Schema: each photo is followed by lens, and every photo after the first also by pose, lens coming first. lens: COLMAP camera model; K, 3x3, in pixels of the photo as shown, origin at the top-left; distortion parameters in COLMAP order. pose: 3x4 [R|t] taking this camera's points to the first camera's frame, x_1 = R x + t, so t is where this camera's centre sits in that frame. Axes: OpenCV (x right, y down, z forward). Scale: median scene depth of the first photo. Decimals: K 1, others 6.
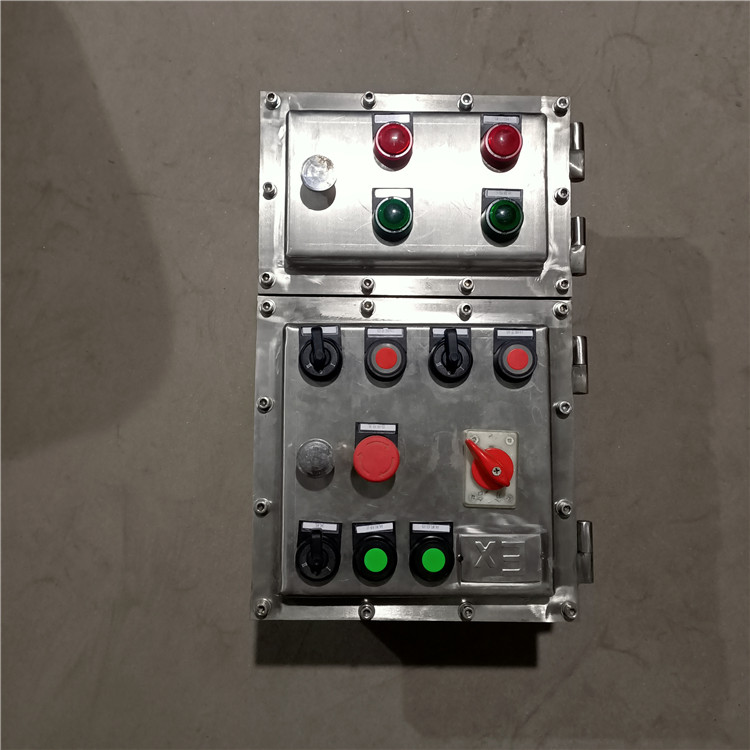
lens RADIAL K [[738.0, 0, 375.0], [0, 738.0, 375.0], [0, 0, 1]] dist [0.063609, -0.069261]
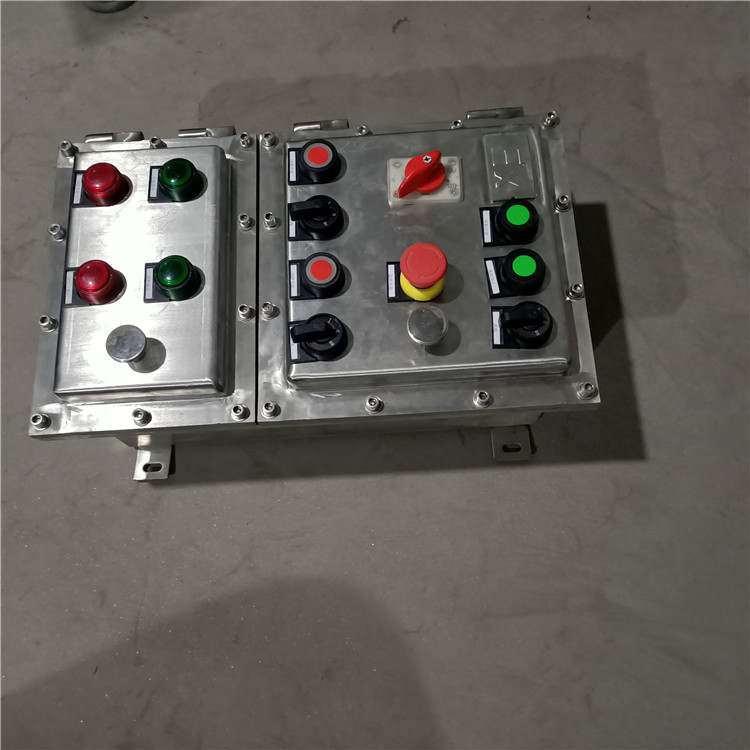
lens RADIAL K [[738.0, 0, 375.0], [0, 738.0, 375.0], [0, 0, 1]] dist [0.063609, -0.069261]
pose [[-0.052253, -0.953308, 0.297444, -0.376399], [0.997076, -0.033173, 0.068841, -0.021590], [-0.055760, 0.300172, 0.952254, 0.092649]]
